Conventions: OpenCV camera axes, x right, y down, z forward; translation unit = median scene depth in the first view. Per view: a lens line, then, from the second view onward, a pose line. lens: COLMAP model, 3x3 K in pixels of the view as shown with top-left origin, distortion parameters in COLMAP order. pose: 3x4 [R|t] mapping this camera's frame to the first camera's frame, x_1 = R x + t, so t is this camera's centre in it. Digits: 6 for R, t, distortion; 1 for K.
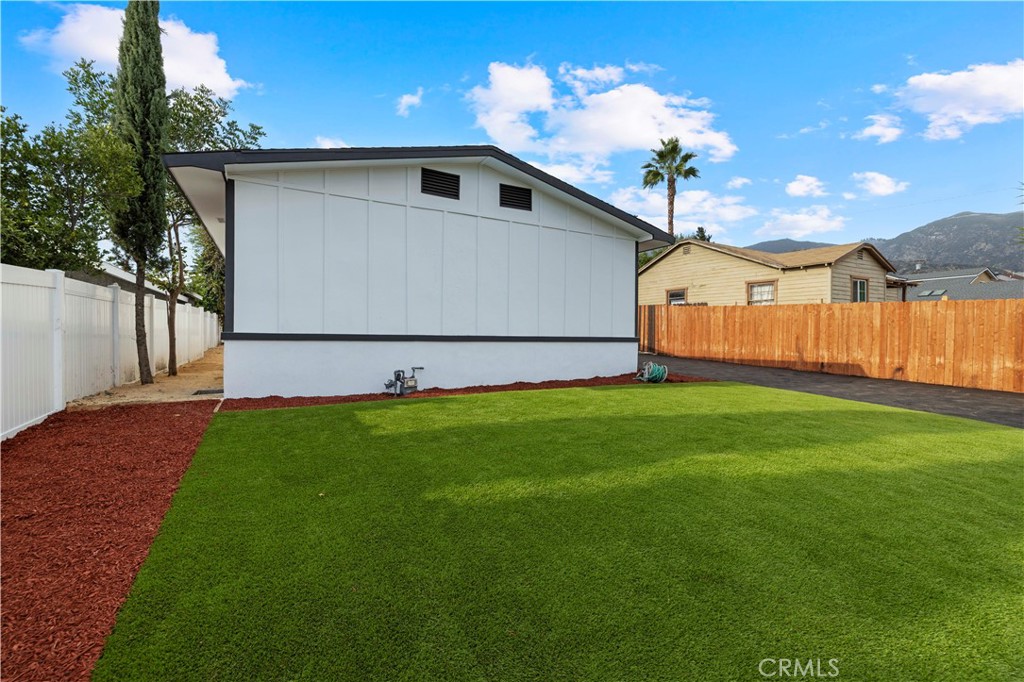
lens RADIAL K [[432.6, 0, 509.8], [0, 432.6, 340.1], [0, 0, 1]] dist [0.001850, 0.000011]
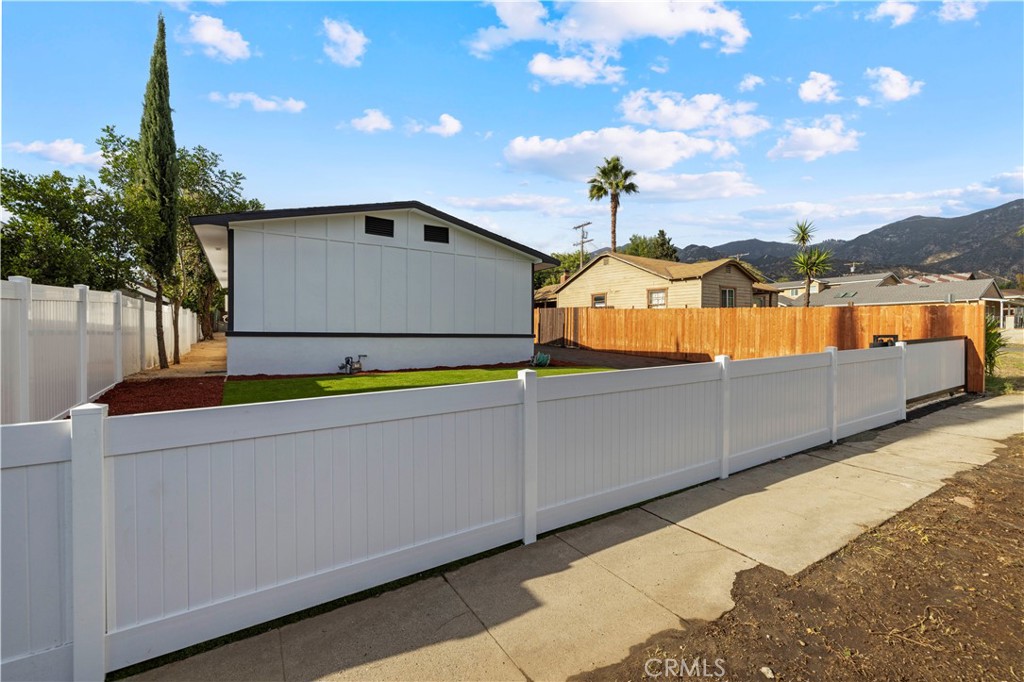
lens RADIAL K [[424.5, 0, 512.0], [0, 424.5, 341.0], [0, 0, 1]] dist [0.000834, 0.000120]
pose [[0.998003, -0.002467, 0.063112, 0.103817], [0.001868, 0.999953, 0.009549, 0.001455], [-0.063133, -0.009412, 0.997961, -0.237205]]
